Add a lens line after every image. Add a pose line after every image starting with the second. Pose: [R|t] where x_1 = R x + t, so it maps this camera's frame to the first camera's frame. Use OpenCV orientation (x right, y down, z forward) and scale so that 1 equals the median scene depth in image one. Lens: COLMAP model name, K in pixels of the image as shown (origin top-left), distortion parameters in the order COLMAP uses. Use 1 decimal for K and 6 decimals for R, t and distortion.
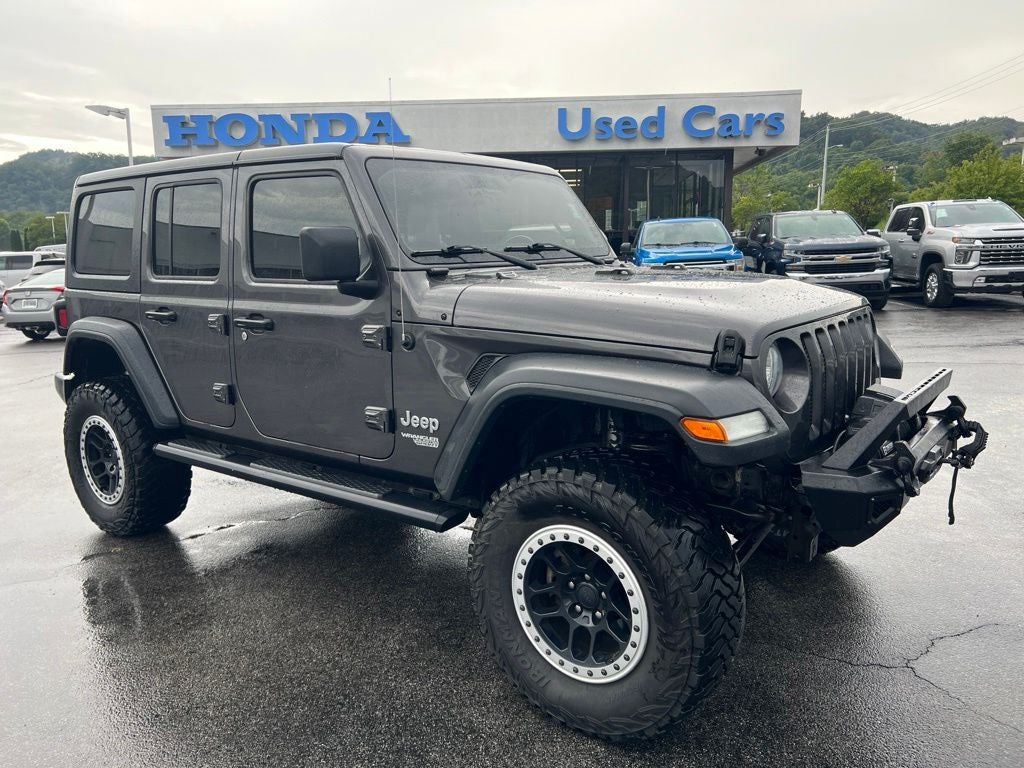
lens RADIAL K [[766.8, 0, 514.5], [0, 766.8, 385.2], [0, 0, 1]] dist [0.052810, -0.056642]
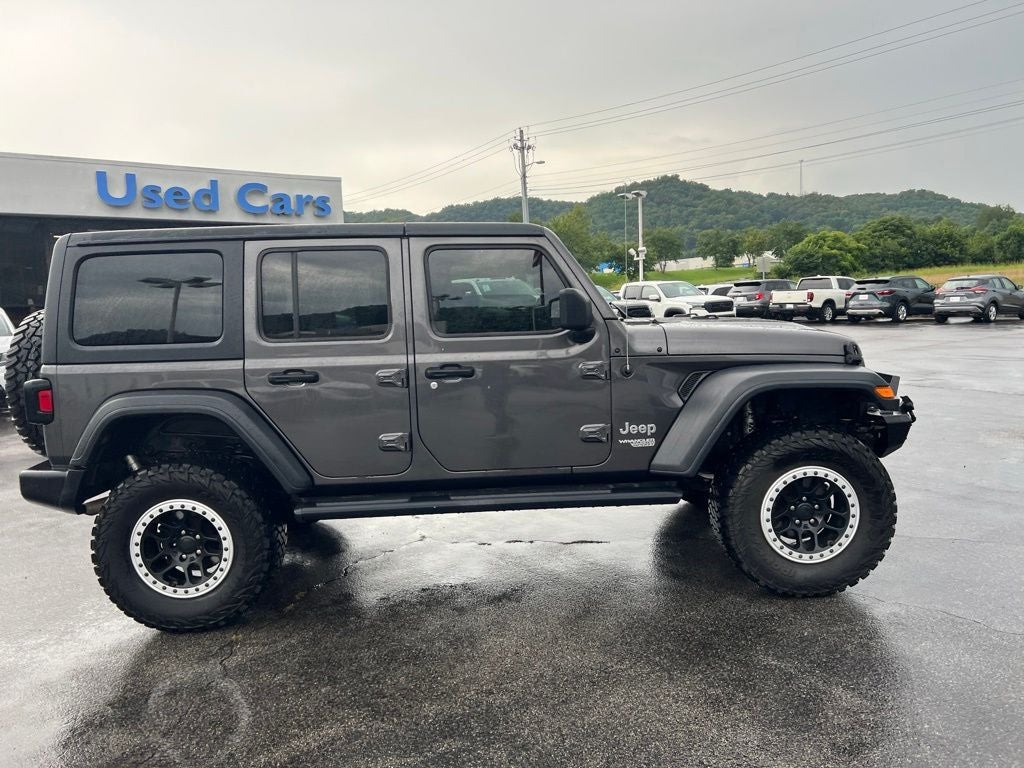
lens RADIAL K [[766.8, 0, 520.6], [0, 766.8, 390.5], [0, 0, 1]] dist [0.052810, -0.056642]
pose [[0.774306, -0.080719, 0.627642, -0.931715], [0.134950, 0.990079, -0.039153, 0.004297], [-0.618255, 0.115017, 0.777517, 0.055968]]
